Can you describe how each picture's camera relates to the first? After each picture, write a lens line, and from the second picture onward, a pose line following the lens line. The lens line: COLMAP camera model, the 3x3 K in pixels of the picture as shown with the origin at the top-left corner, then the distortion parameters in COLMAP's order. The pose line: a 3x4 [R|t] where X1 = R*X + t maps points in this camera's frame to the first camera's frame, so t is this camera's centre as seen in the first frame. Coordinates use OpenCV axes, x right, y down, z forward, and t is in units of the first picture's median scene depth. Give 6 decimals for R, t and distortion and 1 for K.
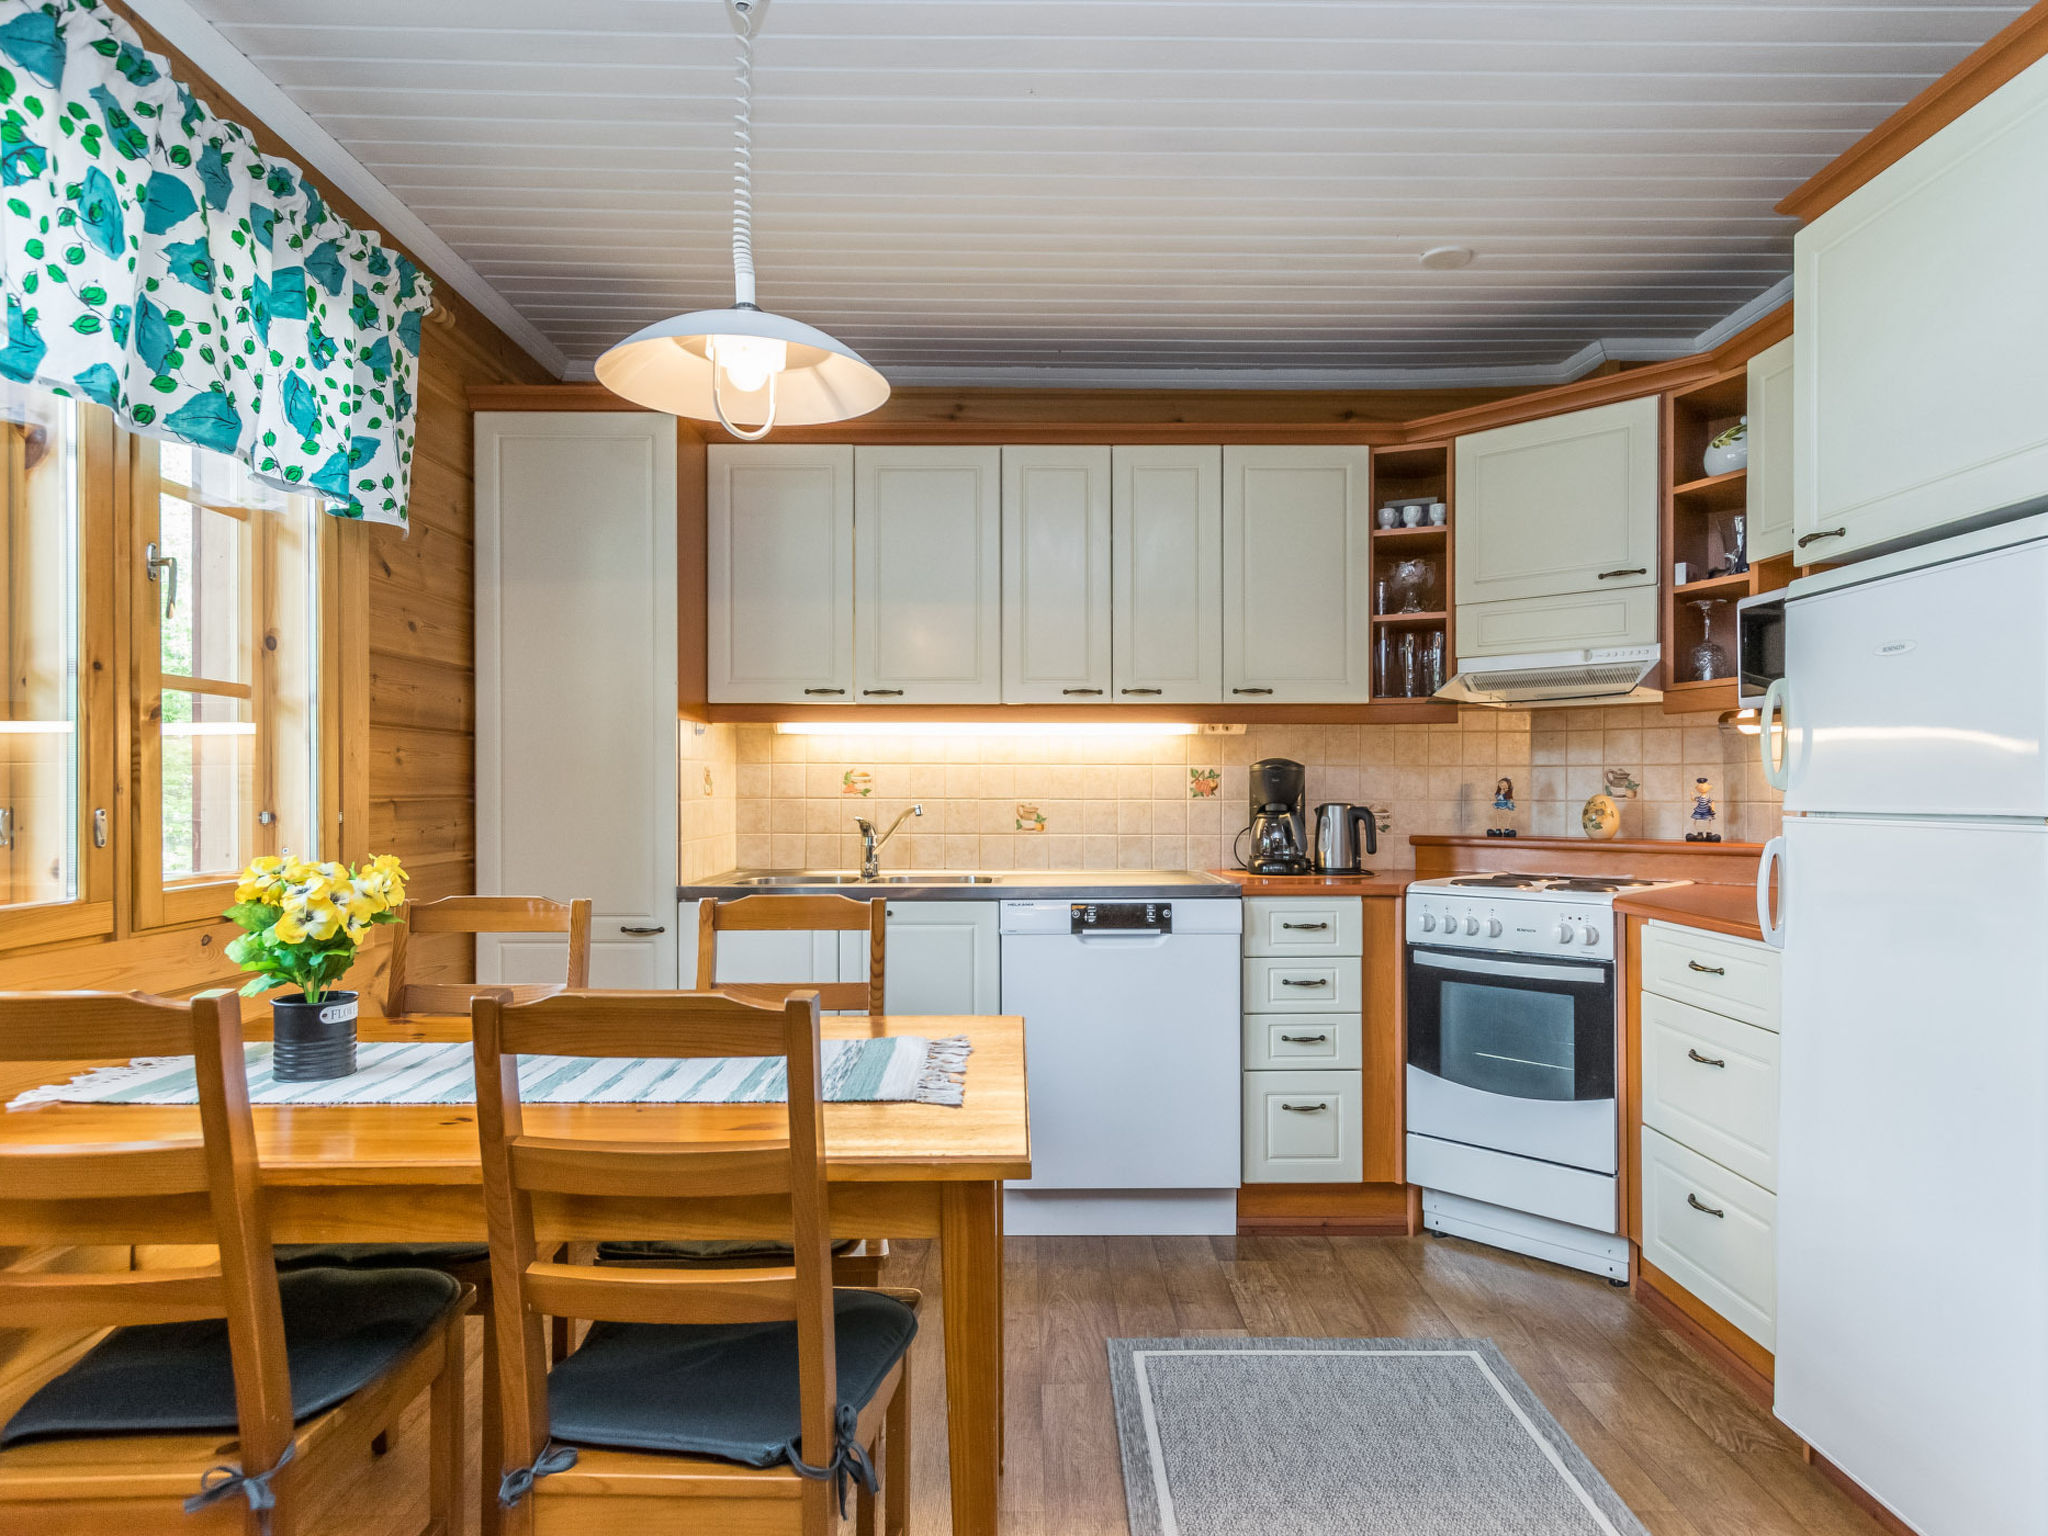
lens RADIAL K [[1178.7, 0, 1027.0], [0, 1178.7, 796.5], [0, 0, 1]] dist [-0.001101, 0.001684]
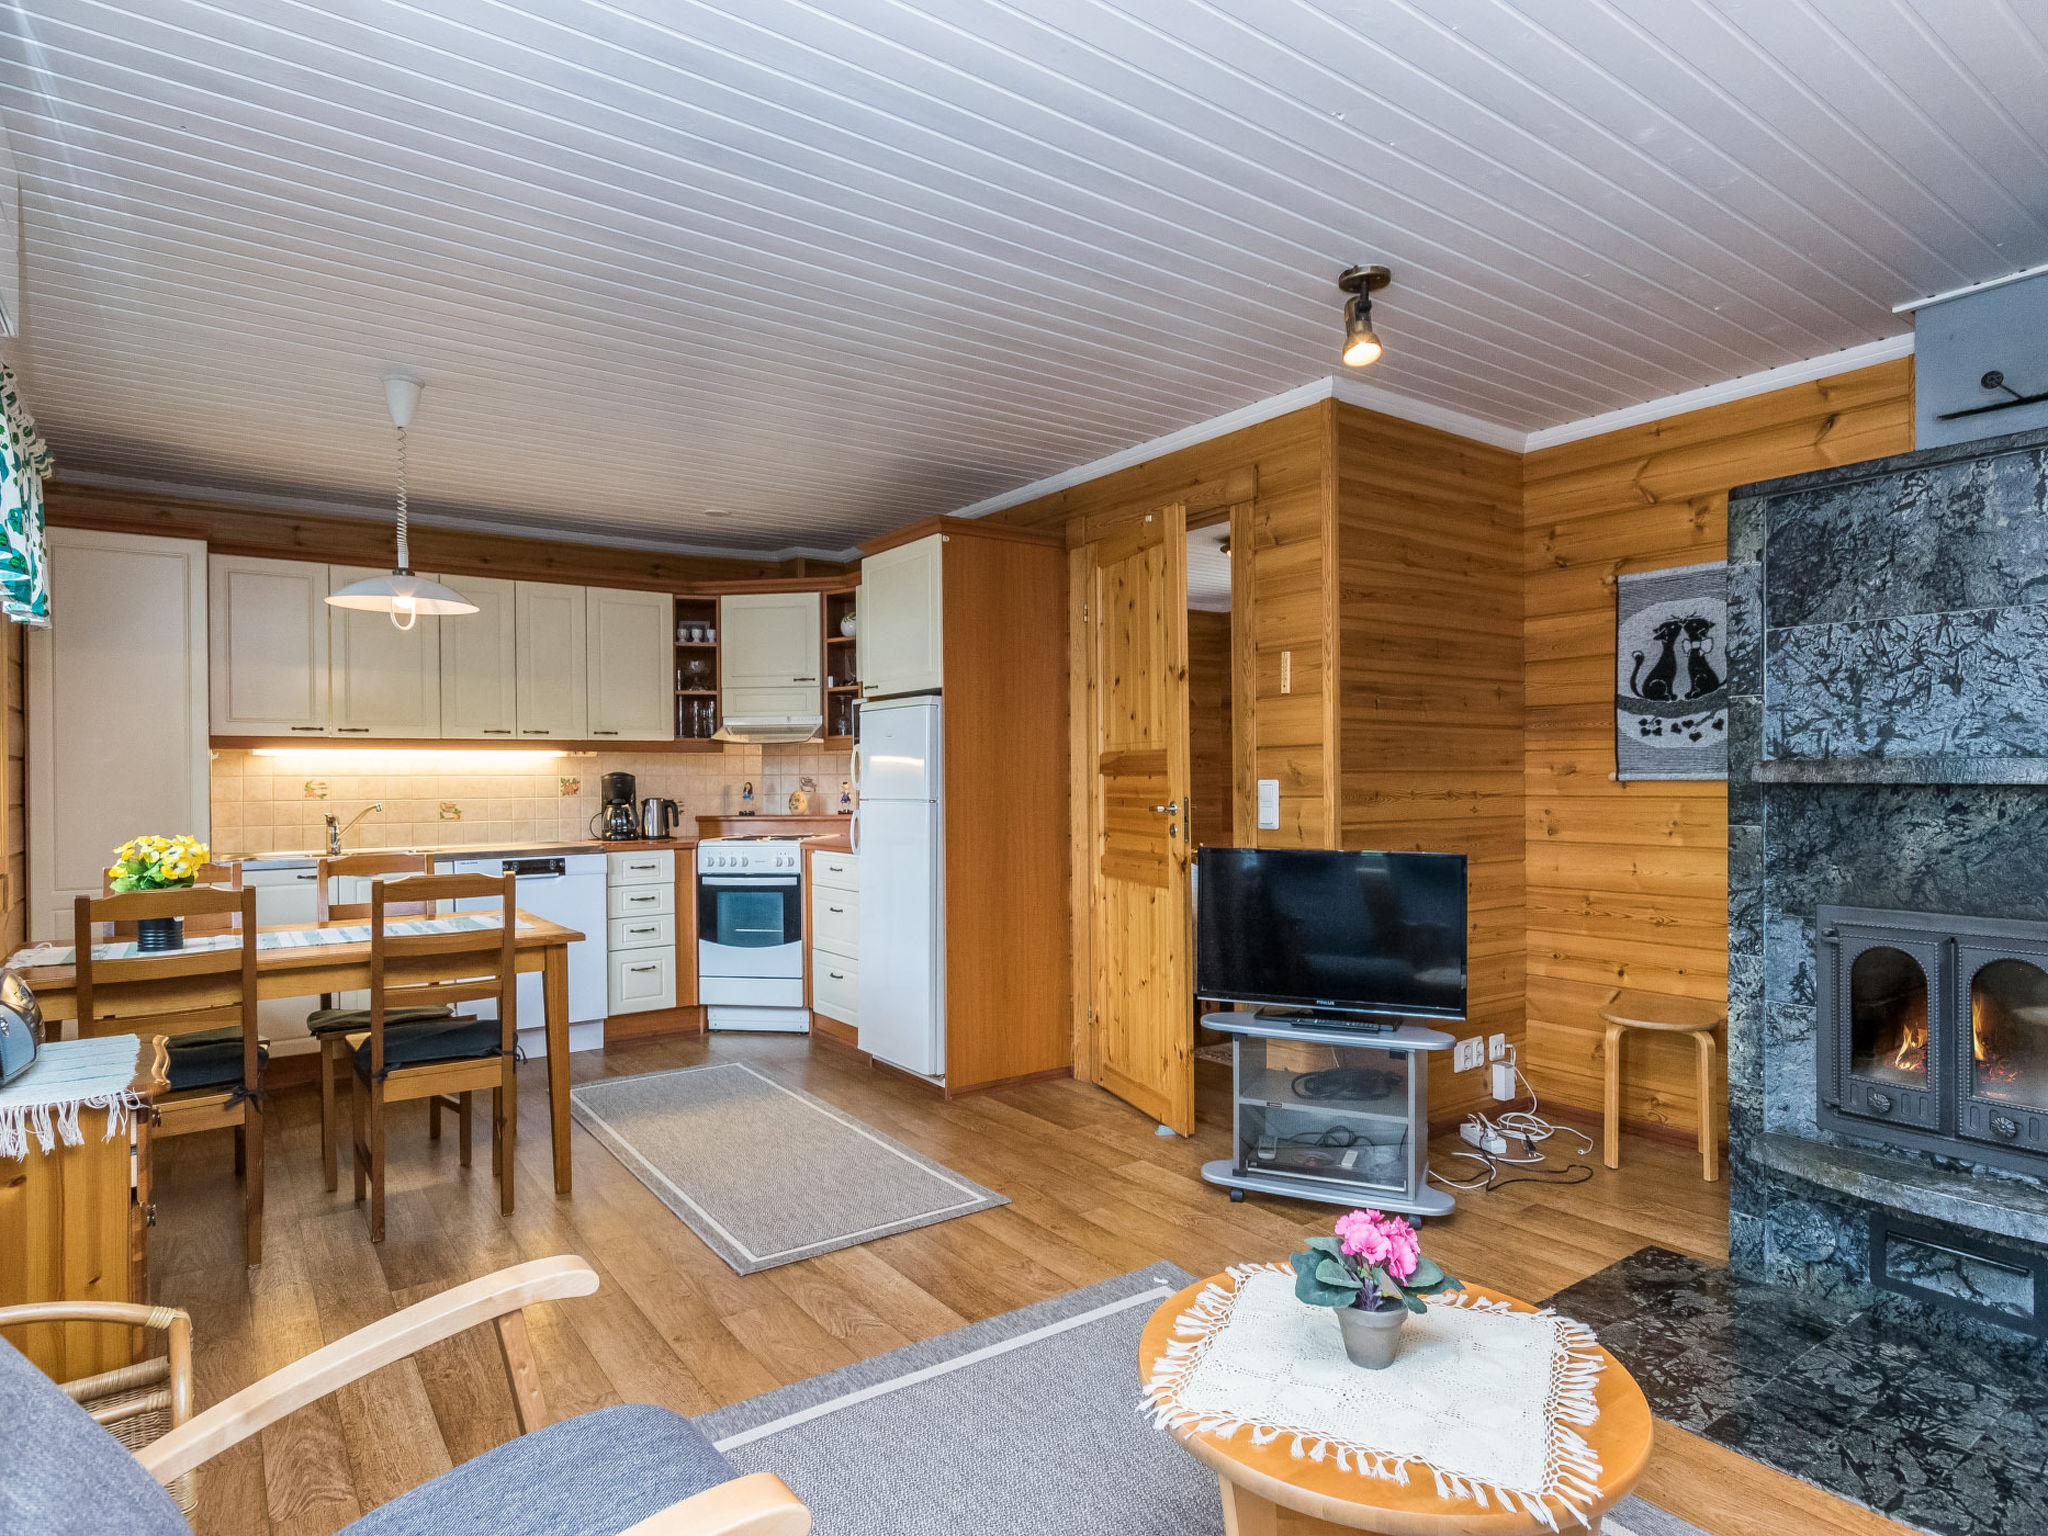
lens RADIAL K [[1104.2, 0, 1024.3], [0, 1104.2, 765.1], [0, 0, 1]] dist [0.000823, -0.000635]
pose [[0.805140, -0.000393, 0.593085, -0.268418], [0.012613, 0.999785, -0.016460, -0.009351], [-0.592951, 0.020733, 0.804971, -0.639352]]
